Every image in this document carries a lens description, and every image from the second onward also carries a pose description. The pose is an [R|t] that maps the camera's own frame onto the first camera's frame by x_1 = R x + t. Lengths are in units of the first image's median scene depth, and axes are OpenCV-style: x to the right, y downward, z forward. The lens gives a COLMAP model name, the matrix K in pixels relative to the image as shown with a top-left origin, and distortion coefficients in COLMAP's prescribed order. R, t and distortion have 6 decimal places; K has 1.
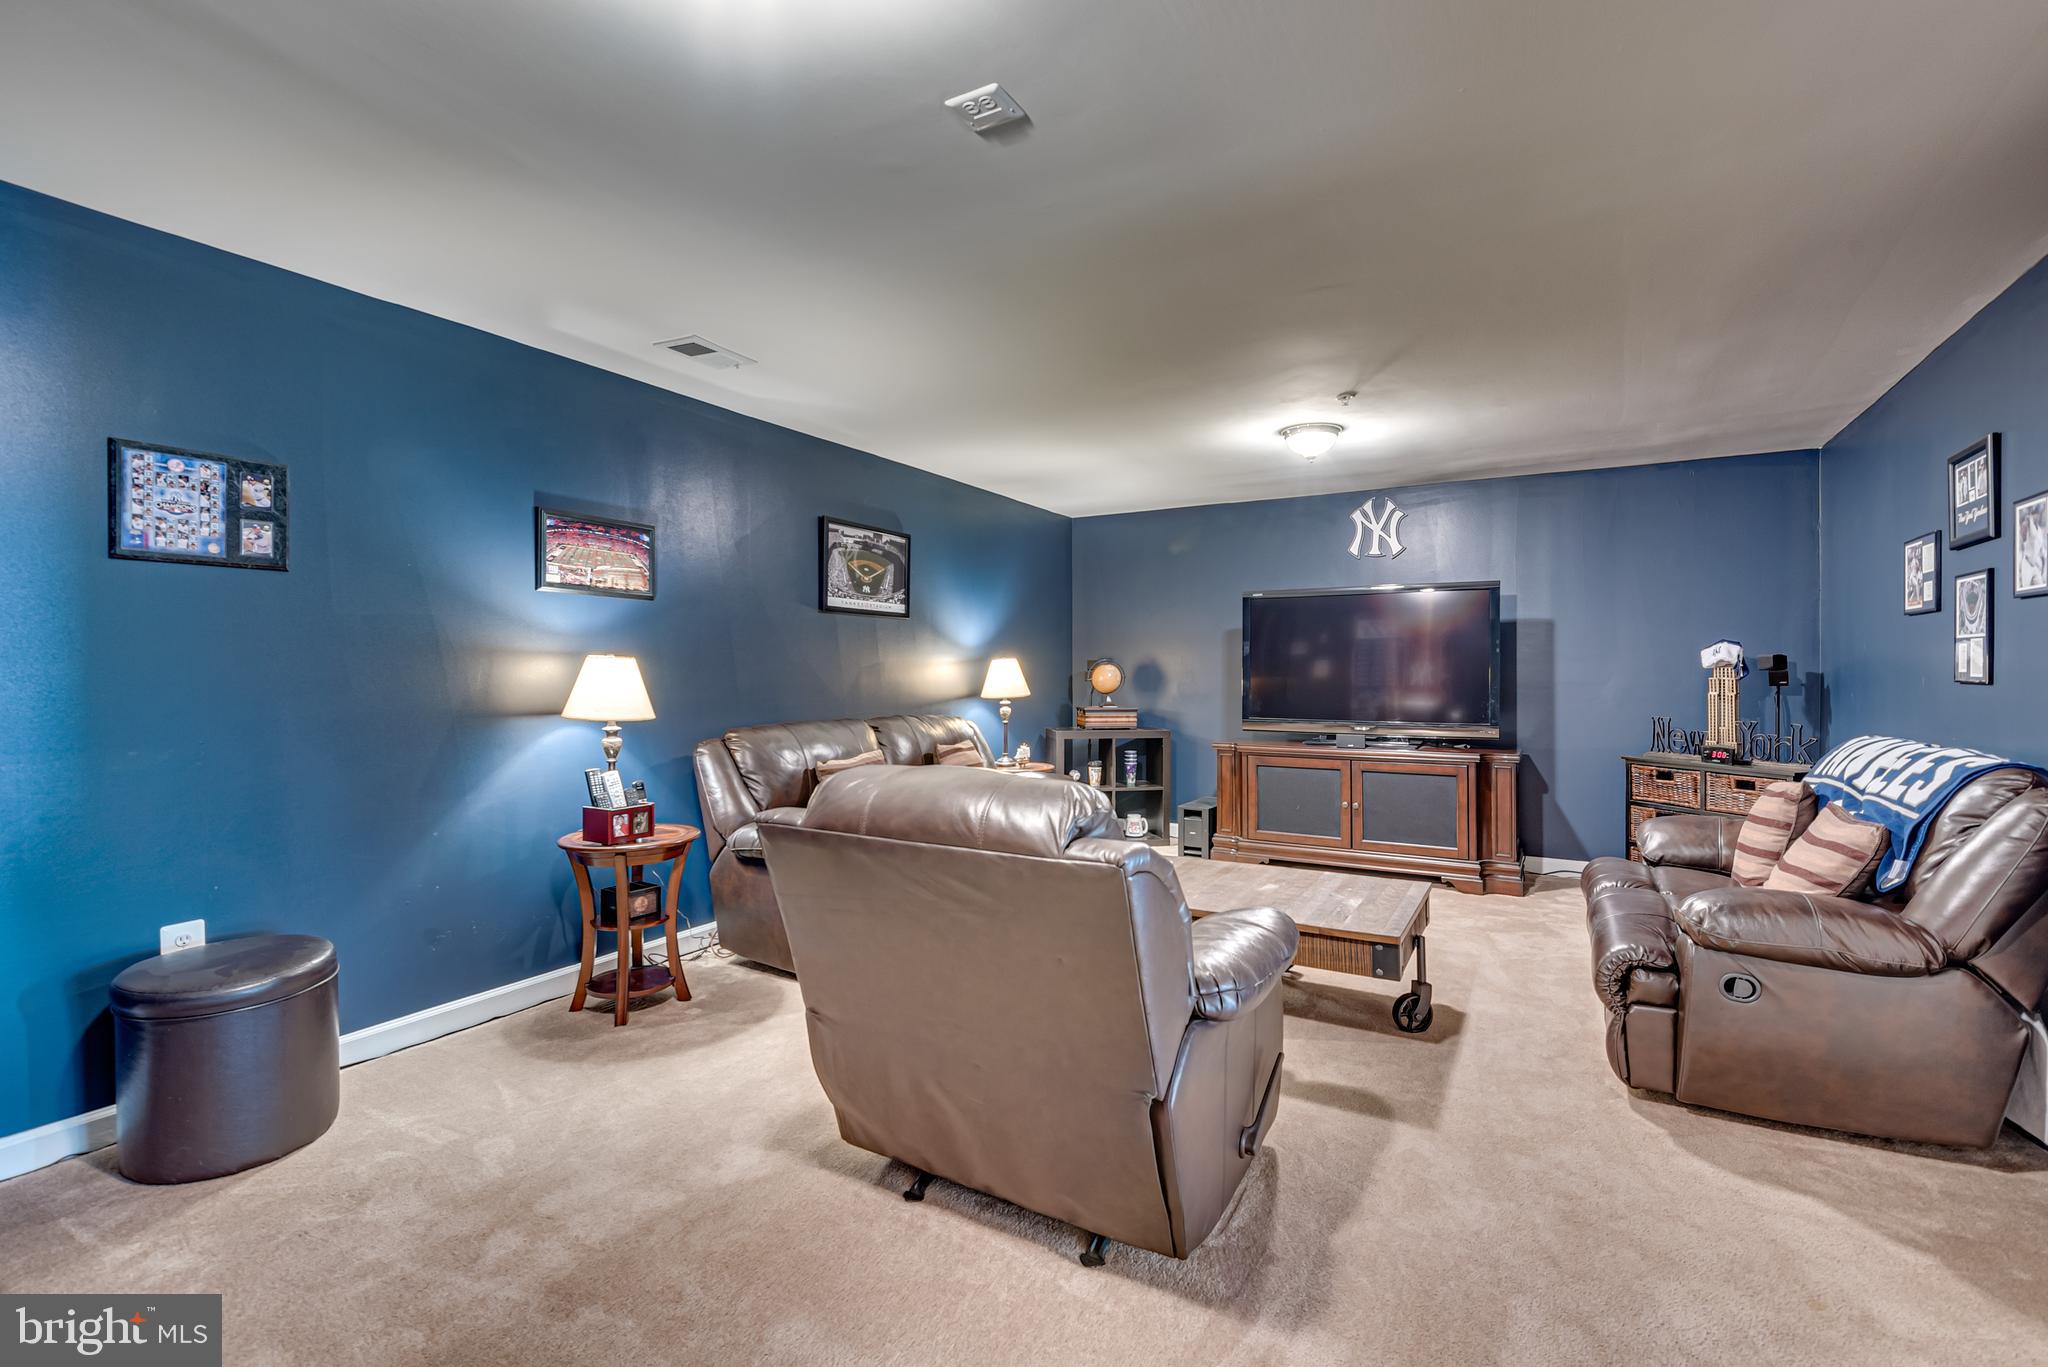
lens RADIAL K [[926.3, 0, 1021.7], [0, 926.3, 669.7], [0, 0, 1]] dist [0.019645, -0.000442]
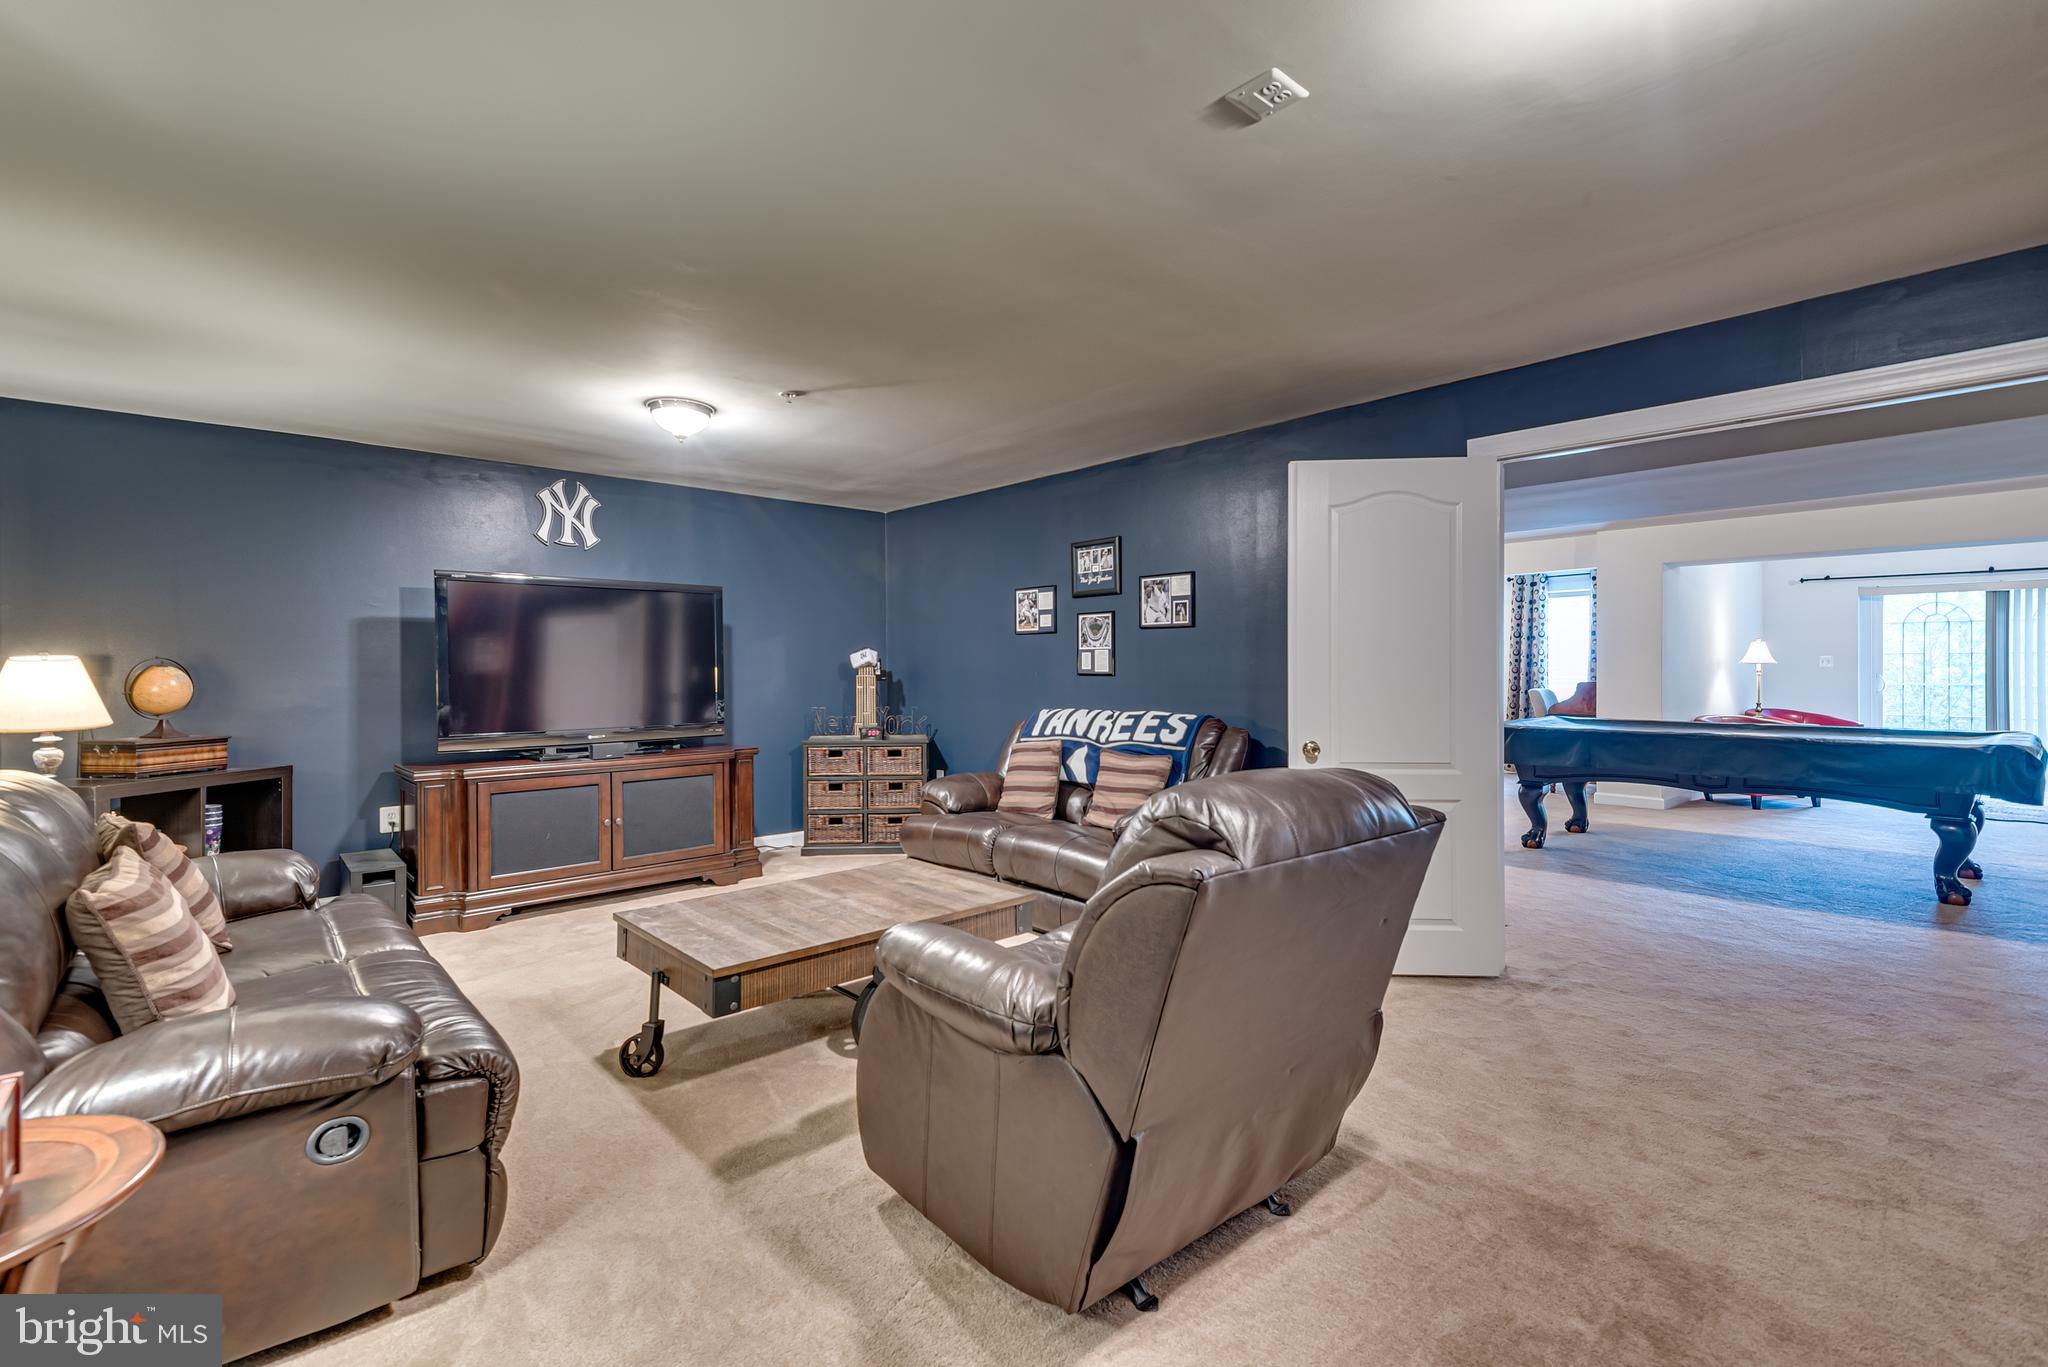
lens RADIAL K [[926.3, 0, 1021.7], [0, 926.3, 669.7], [0, 0, 1]] dist [0.019645, -0.000442]
pose [[0.302482, -0.005583, 0.953139, -0.428997], [0.007558, 0.999965, 0.003459, -0.001947], [-0.953125, 0.006157, 0.302514, 0.388214]]
